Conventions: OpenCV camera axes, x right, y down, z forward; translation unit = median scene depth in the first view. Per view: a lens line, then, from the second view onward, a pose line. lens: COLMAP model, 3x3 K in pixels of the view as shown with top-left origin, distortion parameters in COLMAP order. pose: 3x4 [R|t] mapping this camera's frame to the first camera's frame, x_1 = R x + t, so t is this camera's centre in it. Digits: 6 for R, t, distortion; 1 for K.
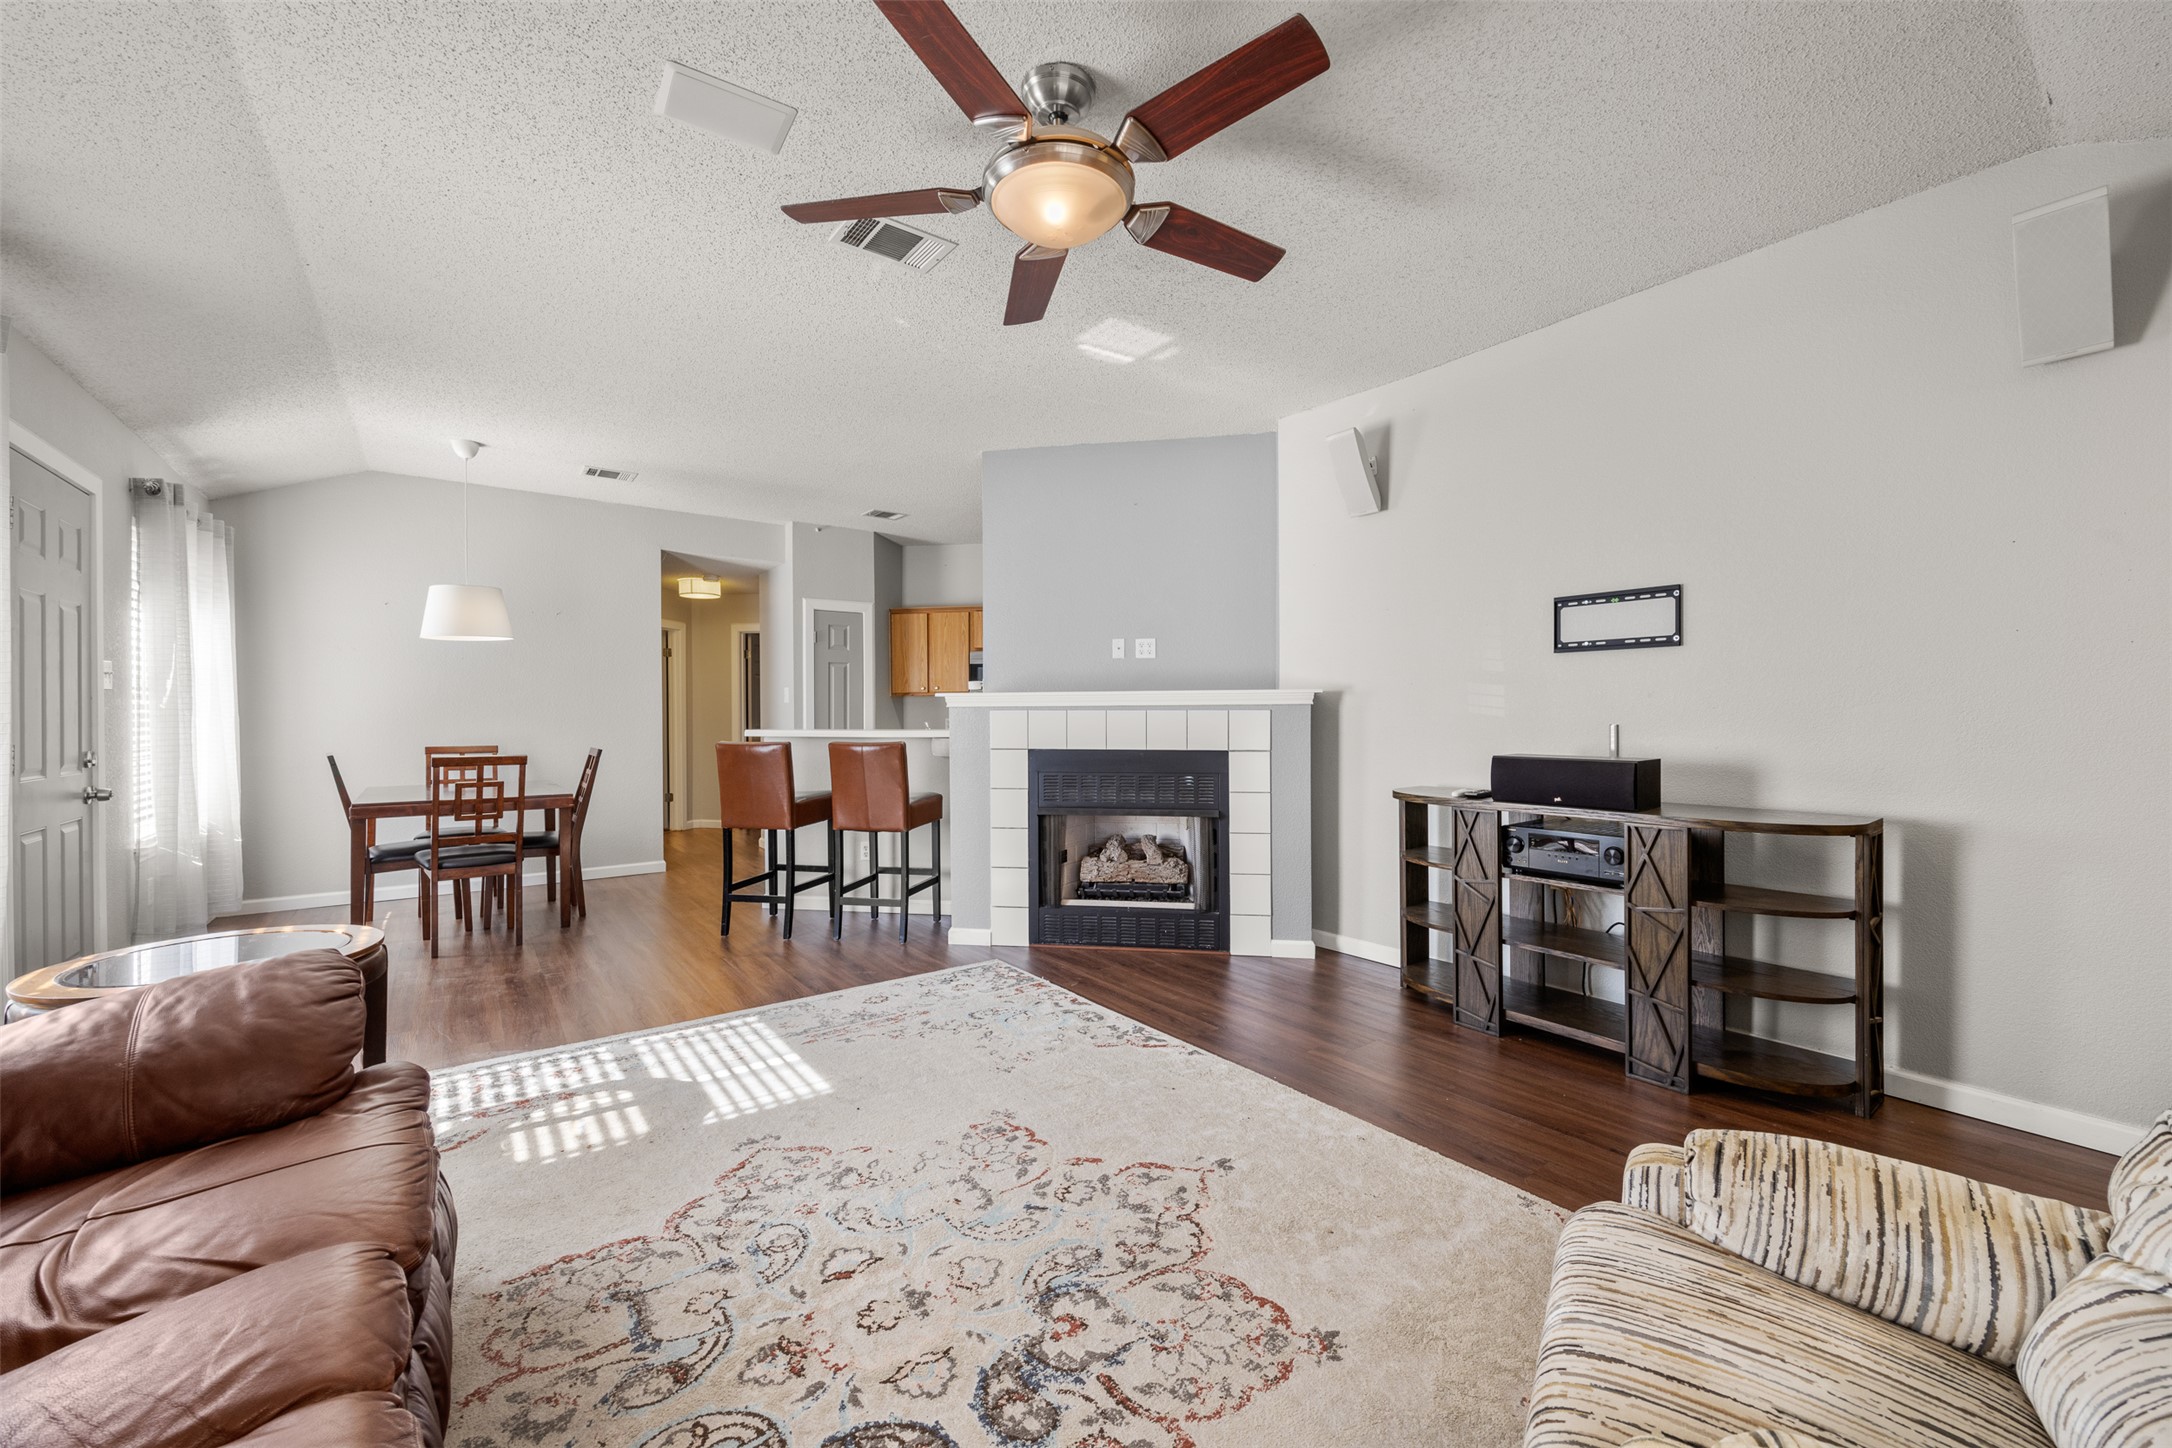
lens RADIAL K [[847.2, 0, 1088.1], [0, 847.2, 715.8], [0, 0, 1]] dist [0.000901, 0.000308]
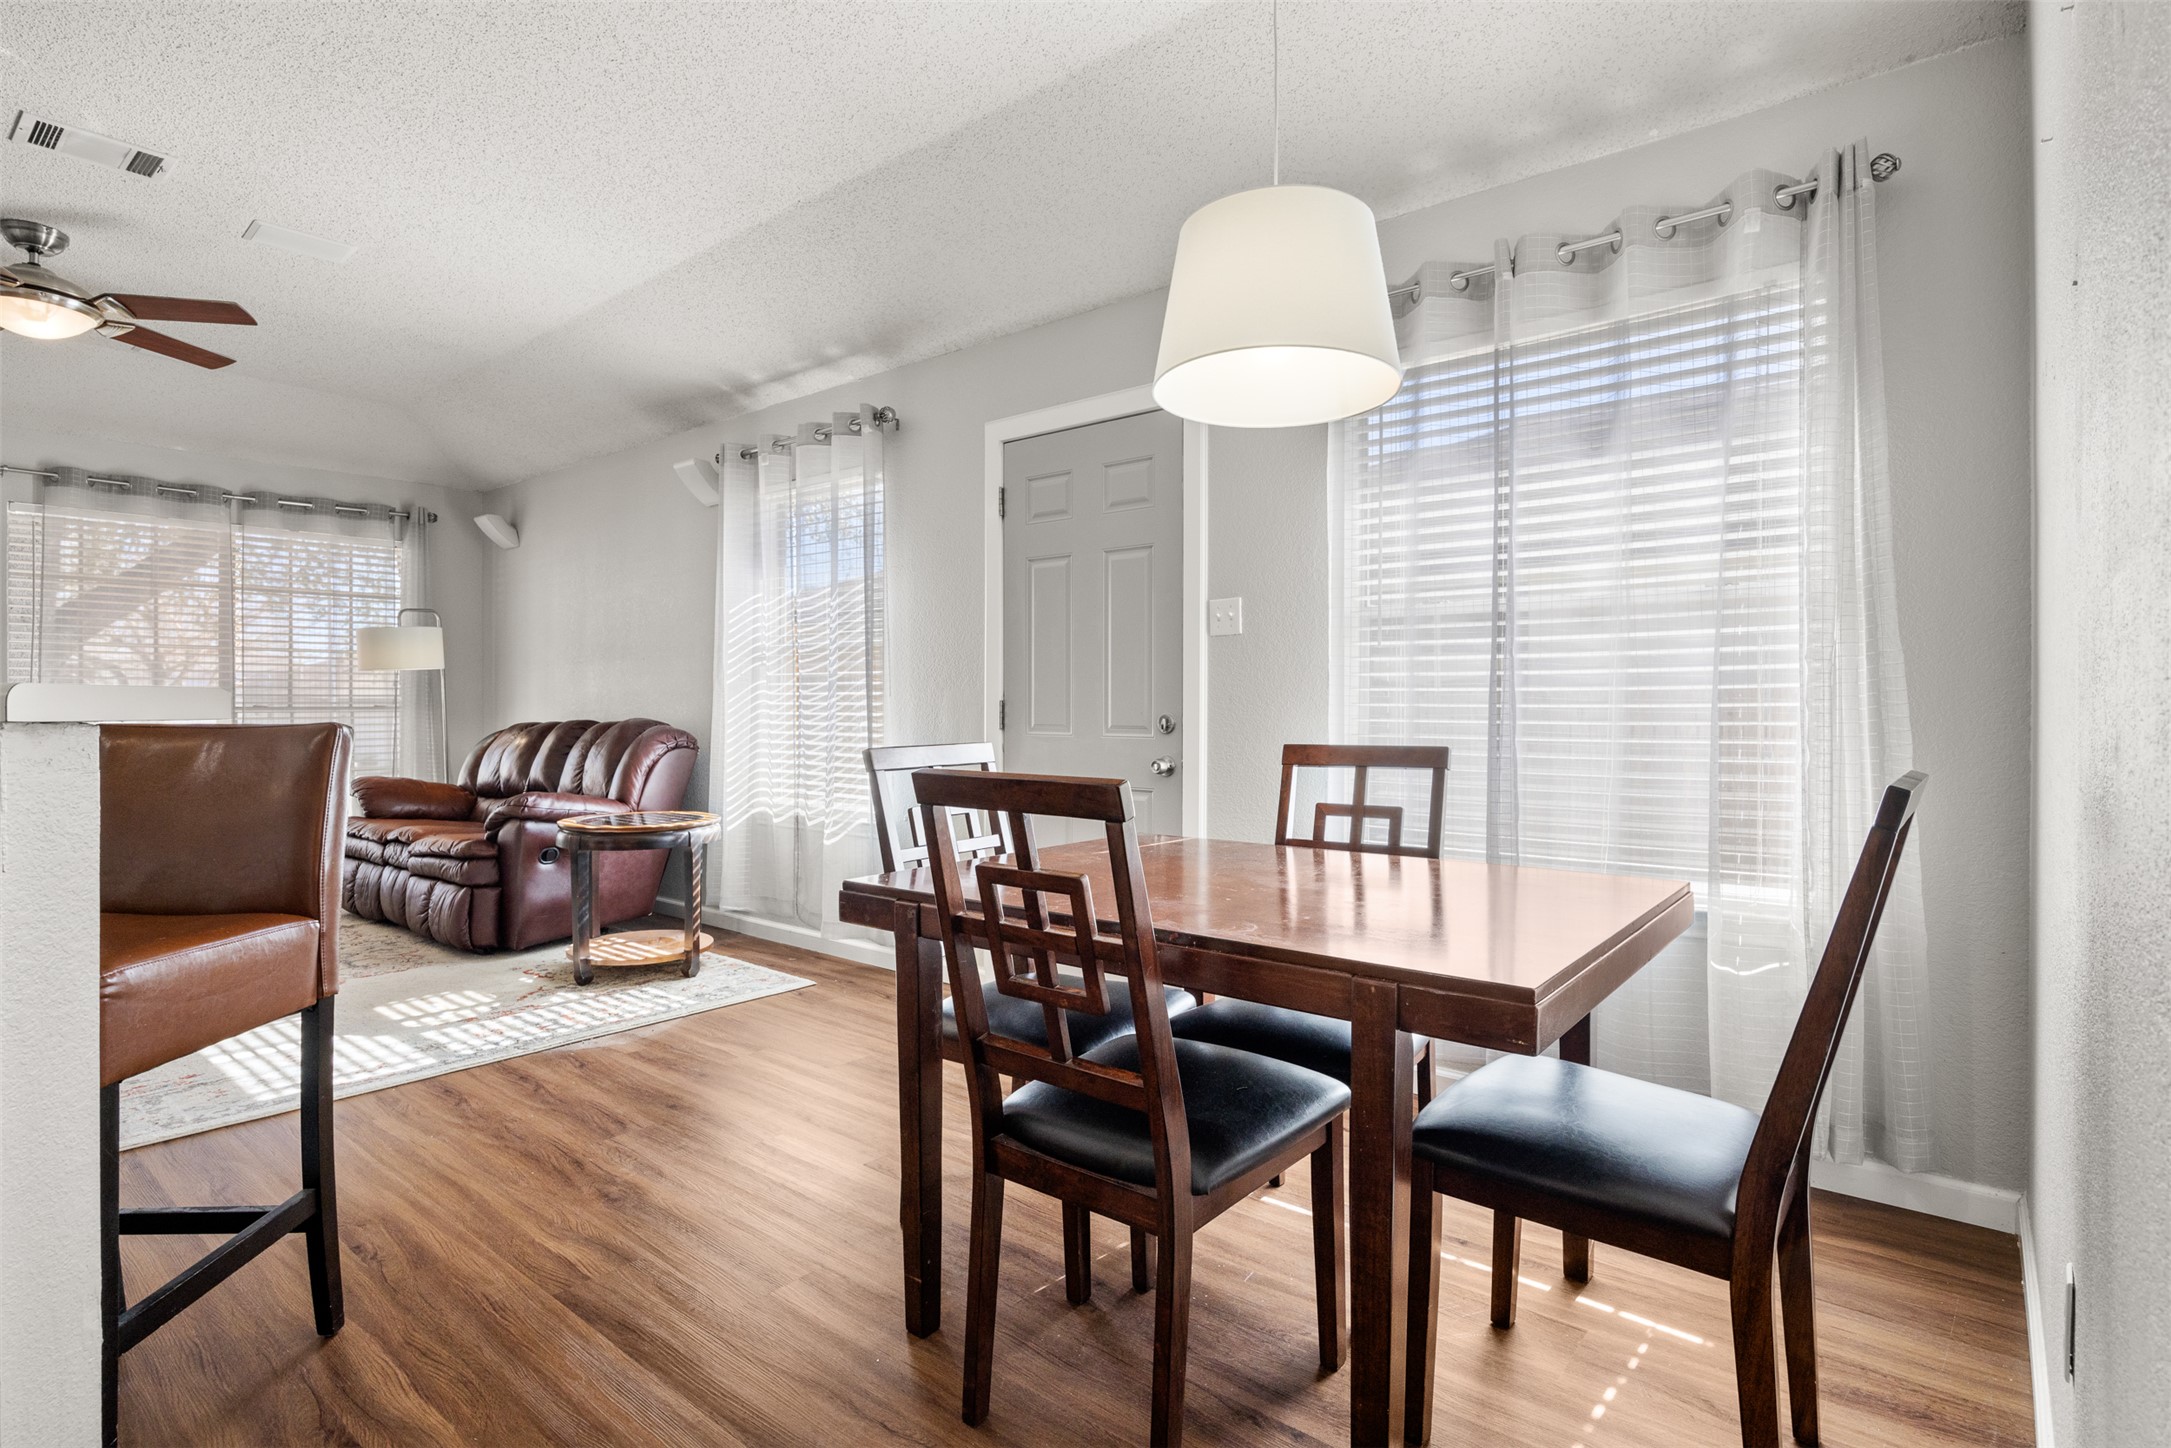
lens RADIAL K [[1077.0, 0, 1089.6], [0, 1077.0, 710.7], [0, 0, 1]] dist [-0.000166, 0.000066]
pose [[-0.972865, 0.002948, -0.231354, -0.927701], [0.001661, 0.999982, 0.005757, 0.033286], [0.231367, 0.005217, -0.972853, 2.196753]]
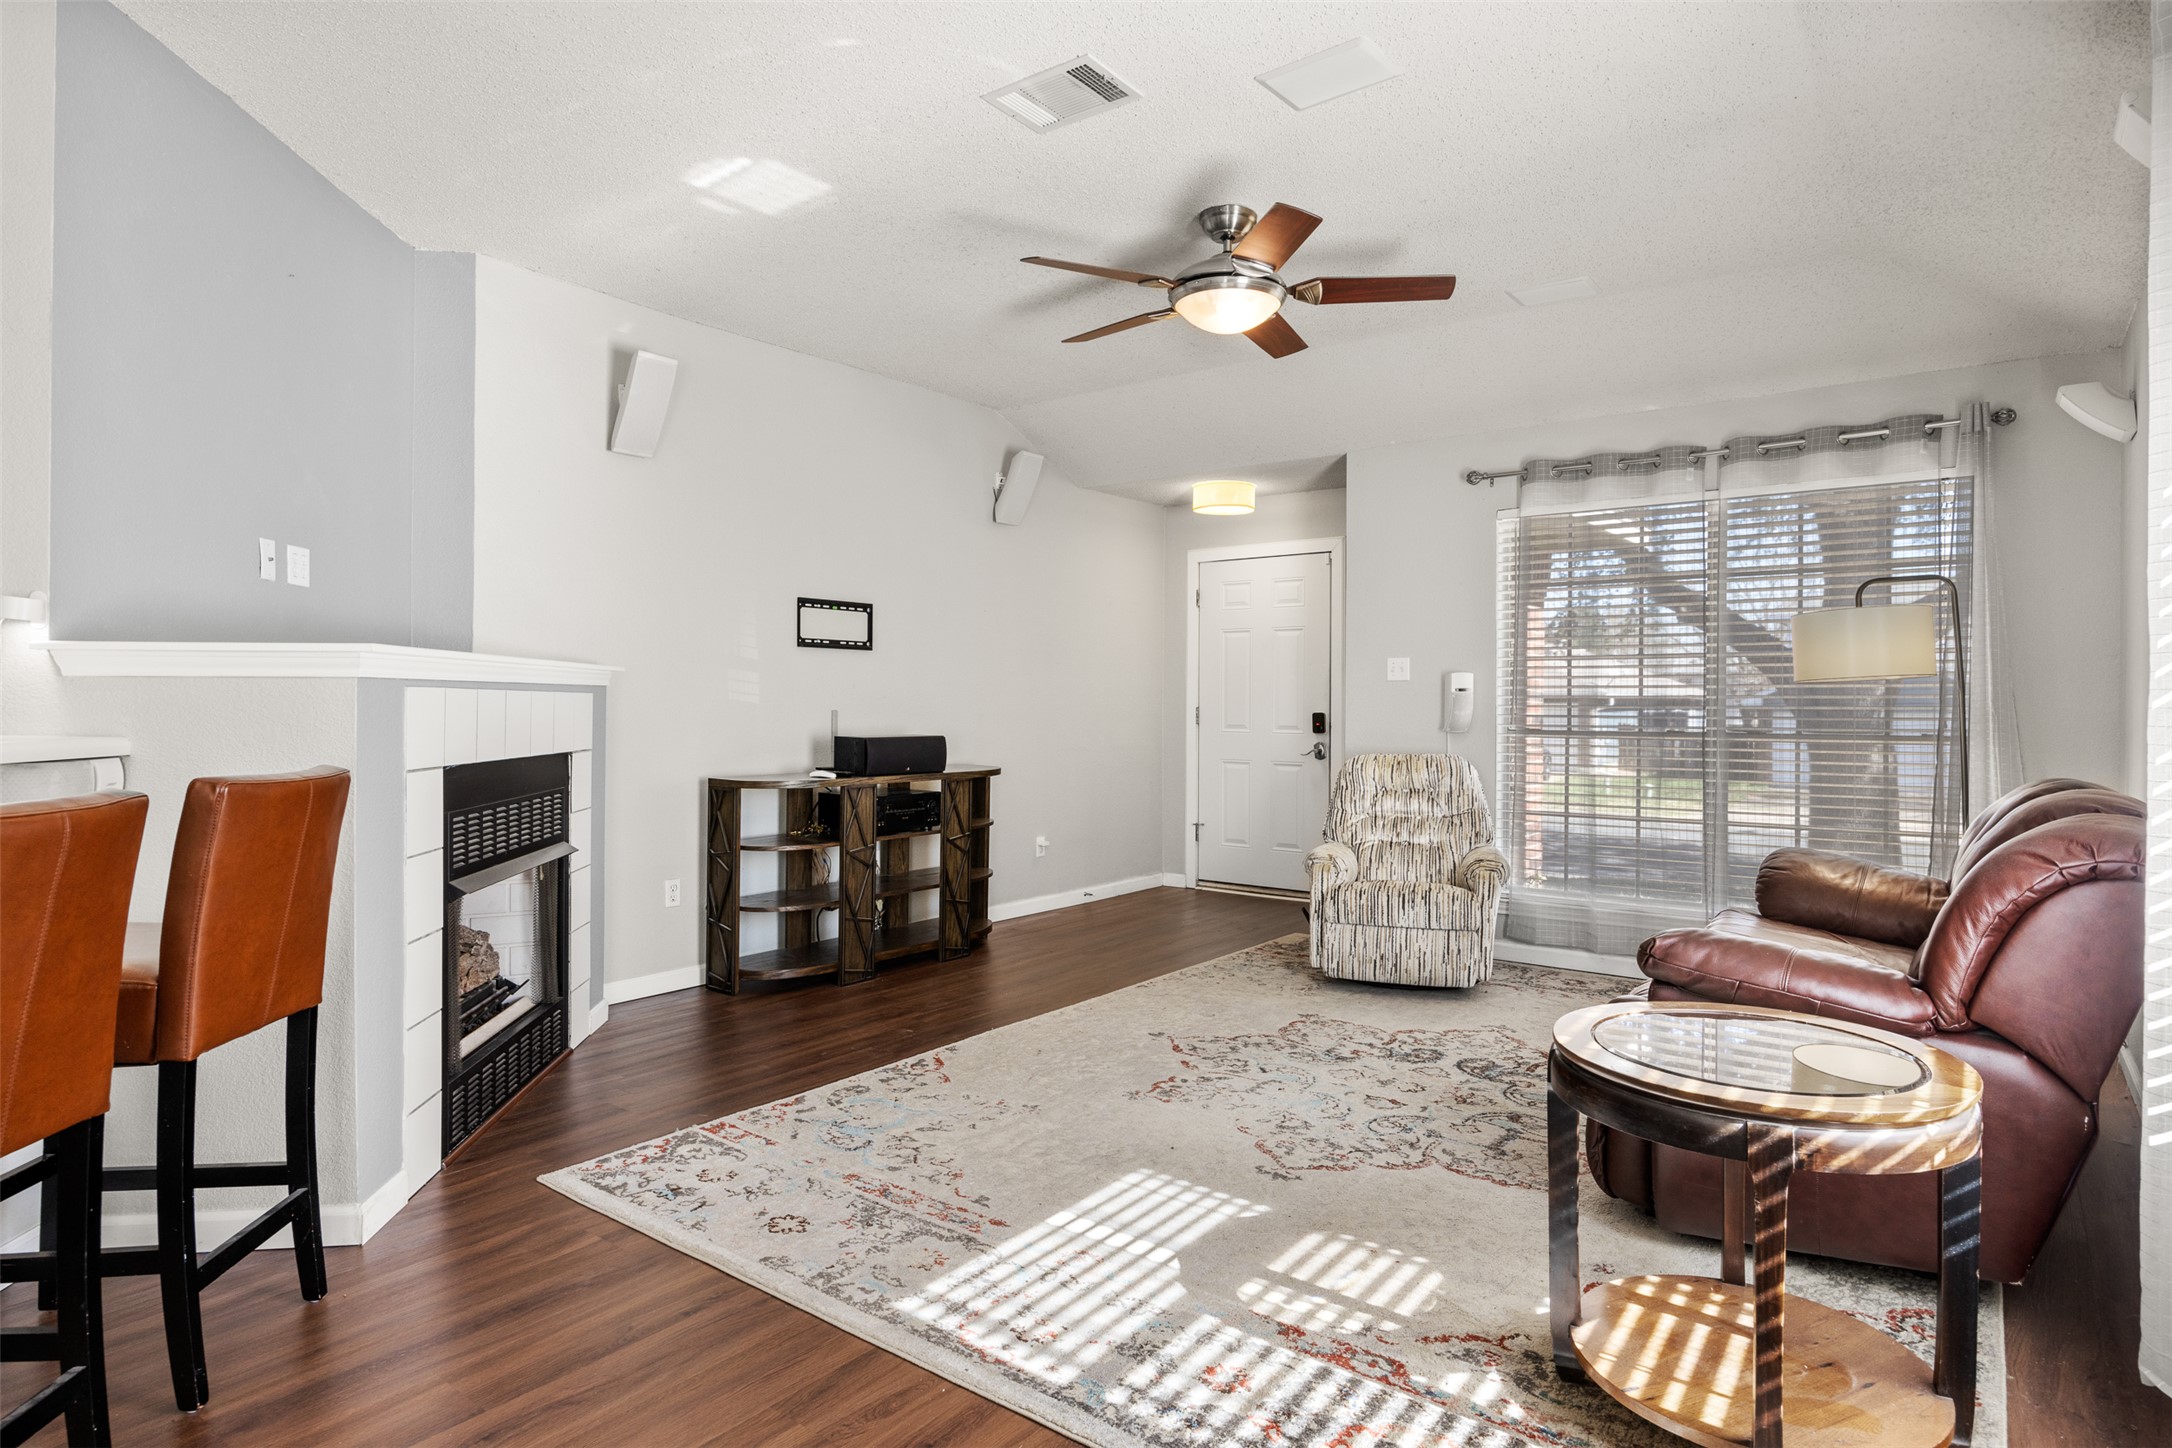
lens RADIAL K [[1195.4, 0, 1099.7], [0, 1195.4, 697.9], [0, 0, 1]] dist [-0.000013, -0.001971]
pose [[-0.278058, 0.004219, 0.960555, -1.203096], [-0.005580, 0.999966, -0.006007, 0.001185], [-0.960548, -0.007030, -0.278025, 1.179960]]
